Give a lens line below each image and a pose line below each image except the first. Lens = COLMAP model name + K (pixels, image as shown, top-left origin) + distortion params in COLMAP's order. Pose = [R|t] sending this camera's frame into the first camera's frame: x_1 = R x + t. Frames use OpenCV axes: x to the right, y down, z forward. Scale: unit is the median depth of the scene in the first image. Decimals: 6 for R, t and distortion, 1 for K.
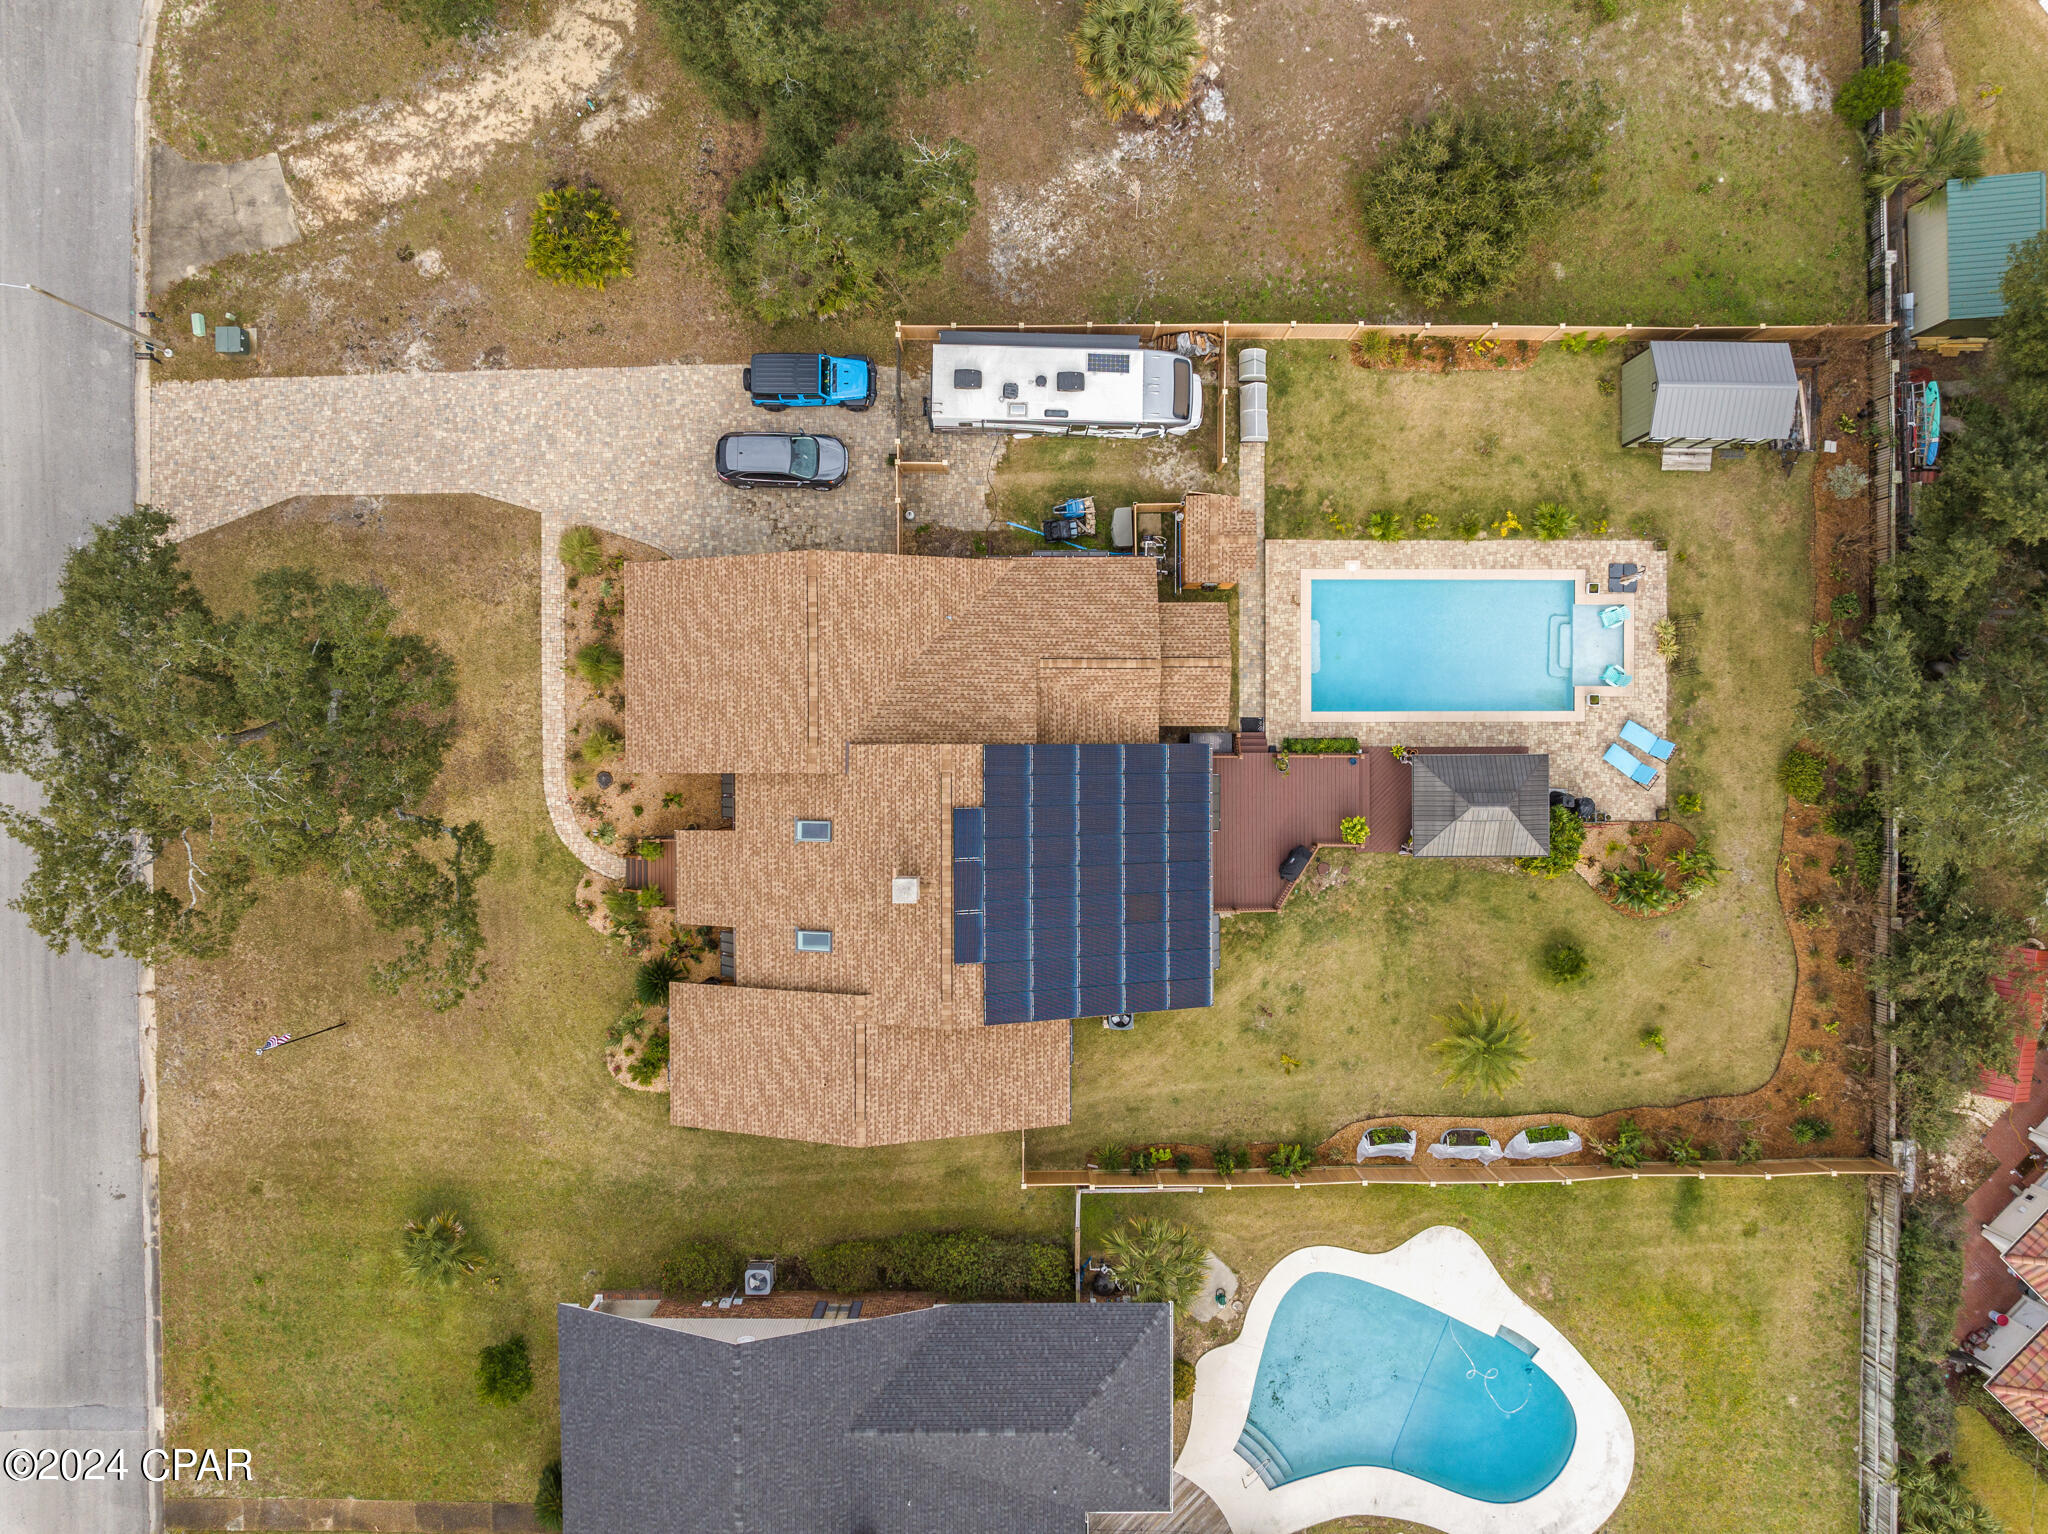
lens RADIAL K [[1442.3, 0, 1024.0], [0, 1442.3, 767.0], [0, 0, 1]] dist [-0.035642, -0.002542]
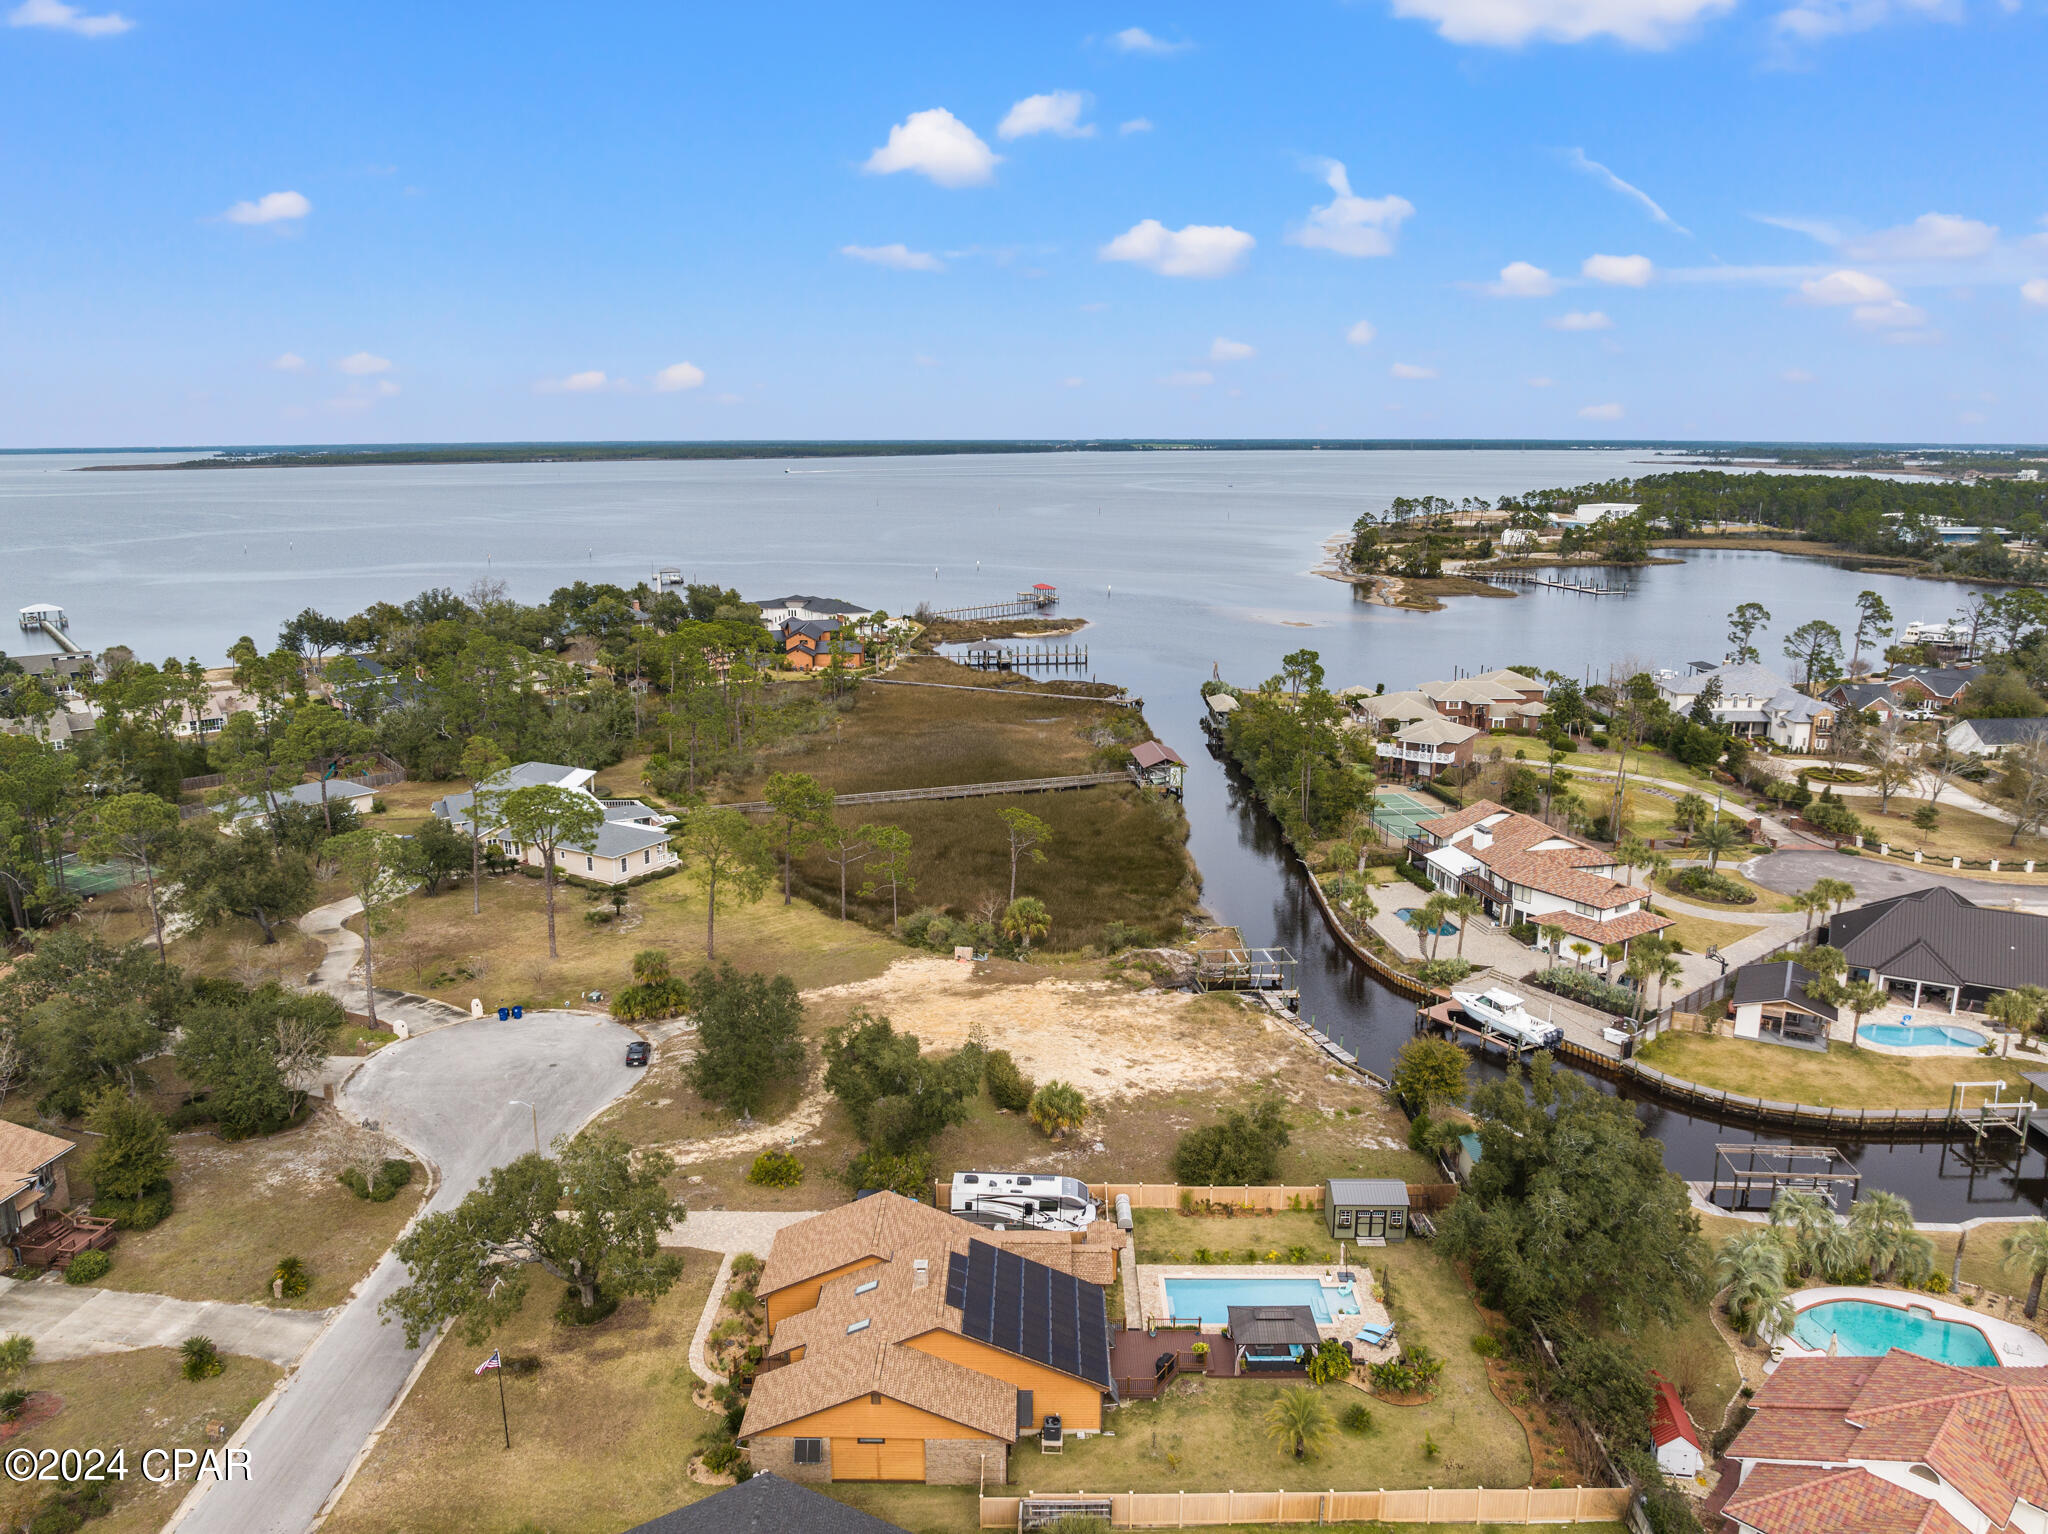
lens RADIAL K [[1442.3, 0, 1024.0], [0, 1442.3, 767.0], [0, 0, 1]] dist [-0.035642, -0.002542]
pose [[0.999857, 0.002705, -0.016679, 0.058944], [-0.016870, 0.215572, -0.976342, 1.411967], [0.000955, 0.976484, 0.215587, 0.034690]]
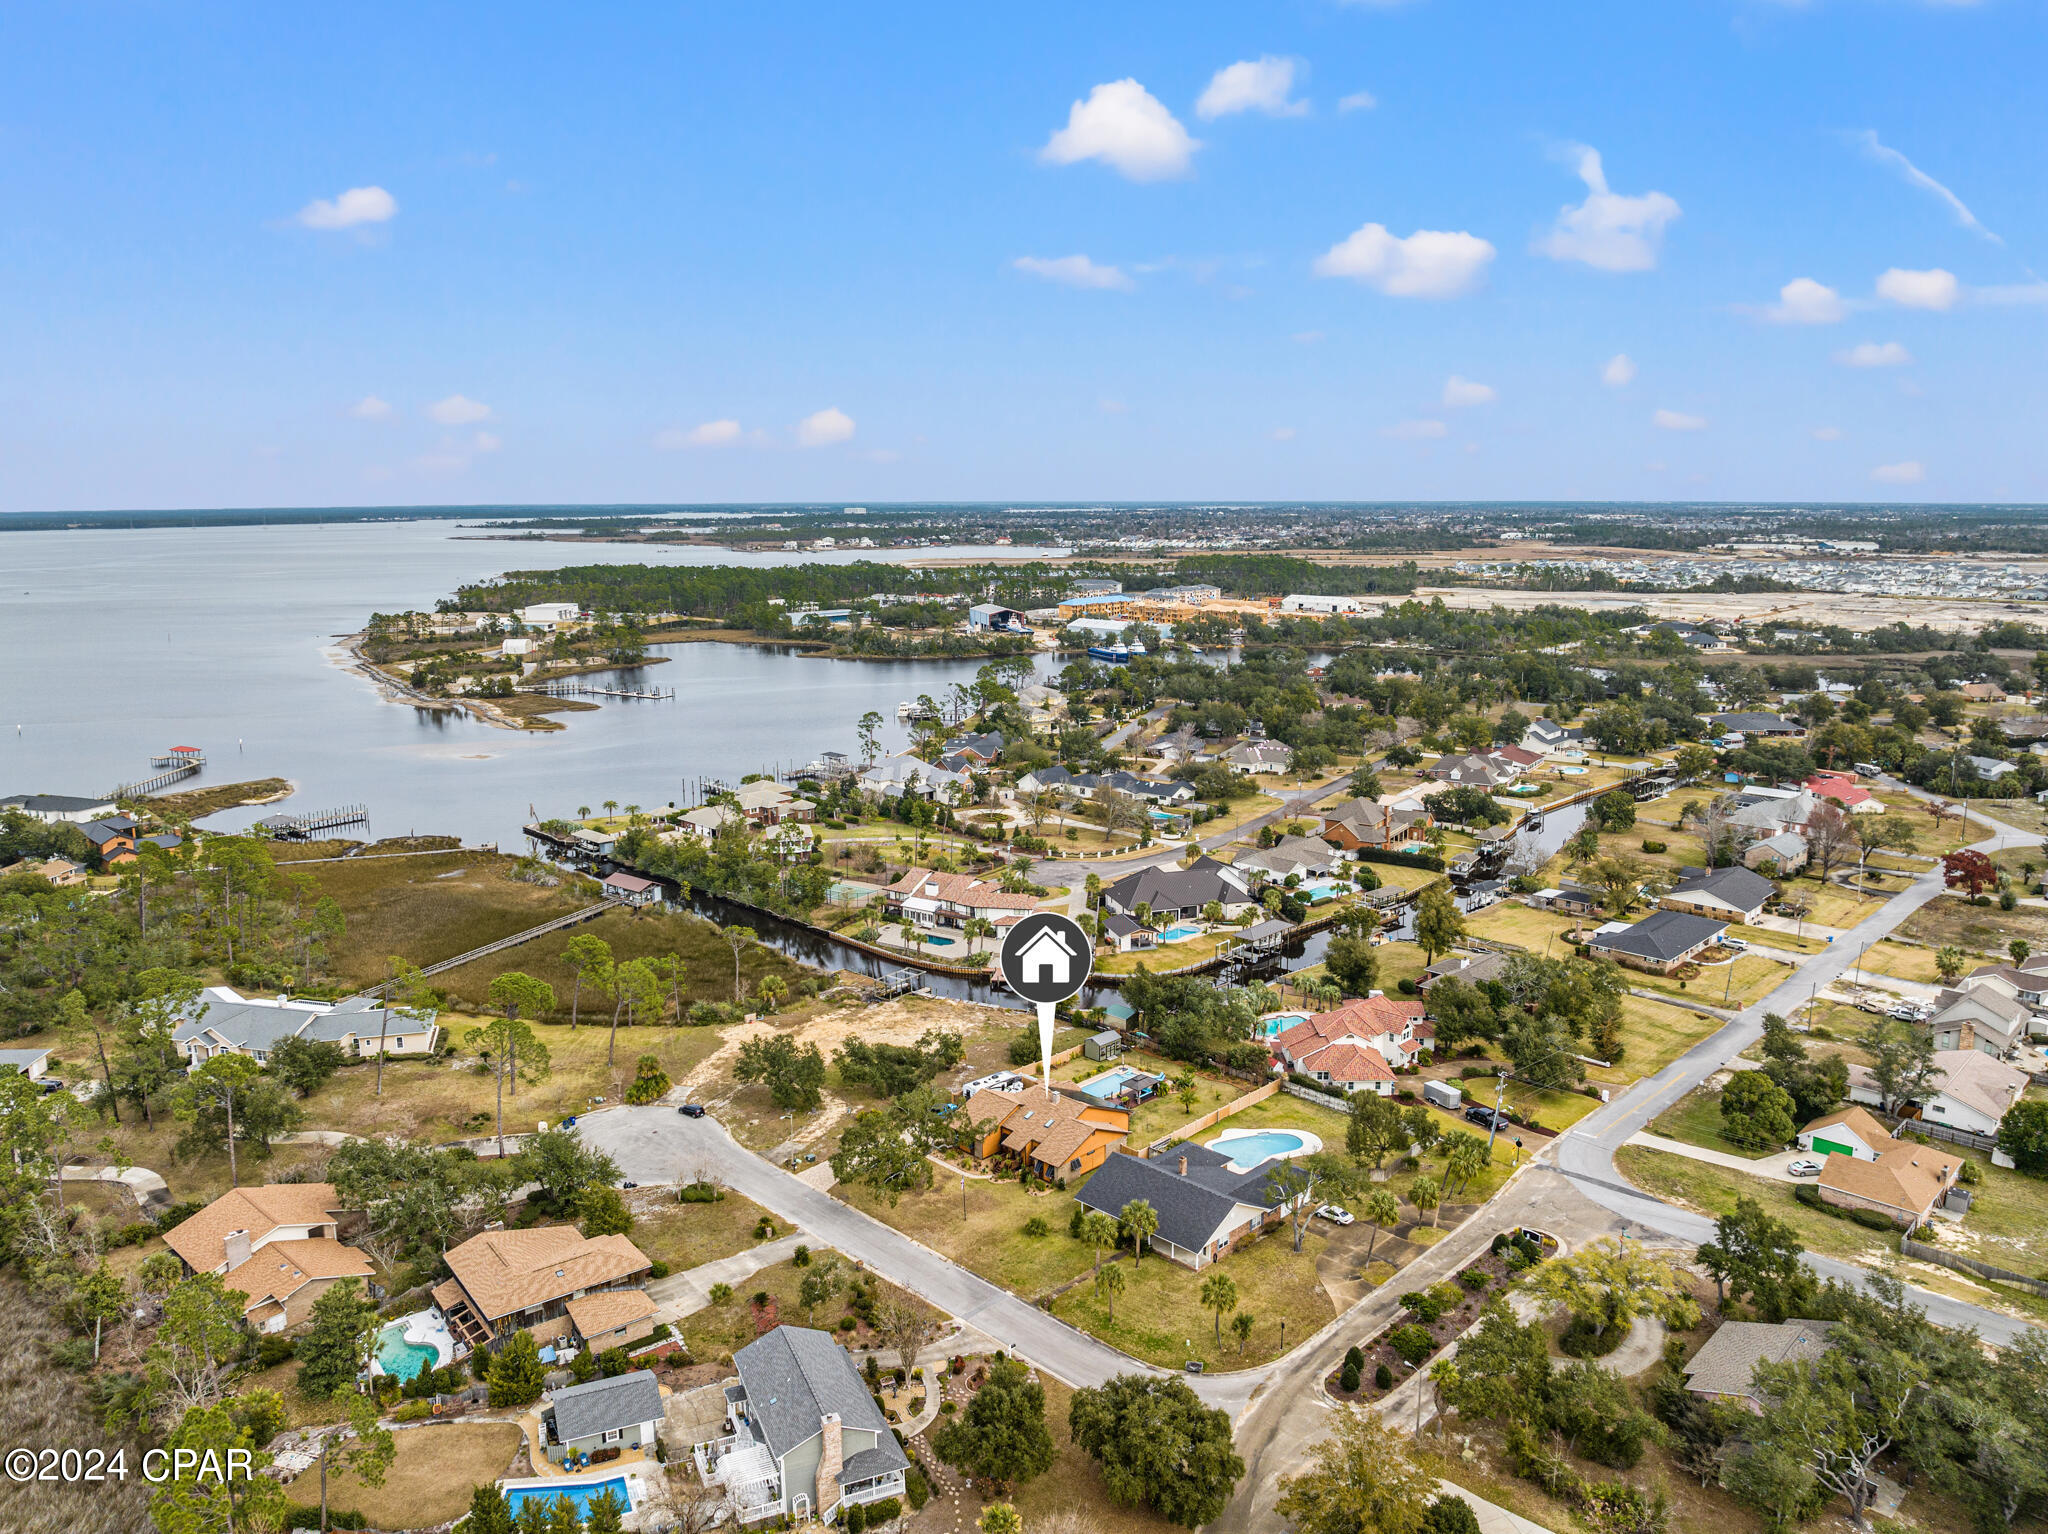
lens RADIAL K [[1442.3, 0, 1024.0], [0, 1442.3, 767.0], [0, 0, 1]] dist [-0.035642, -0.002542]
pose [[0.709213, -0.132376, 0.692454, -2.488200], [0.704921, 0.119026, -0.699228, 2.409233], [0.010141, 0.984027, 0.177729, -0.568195]]
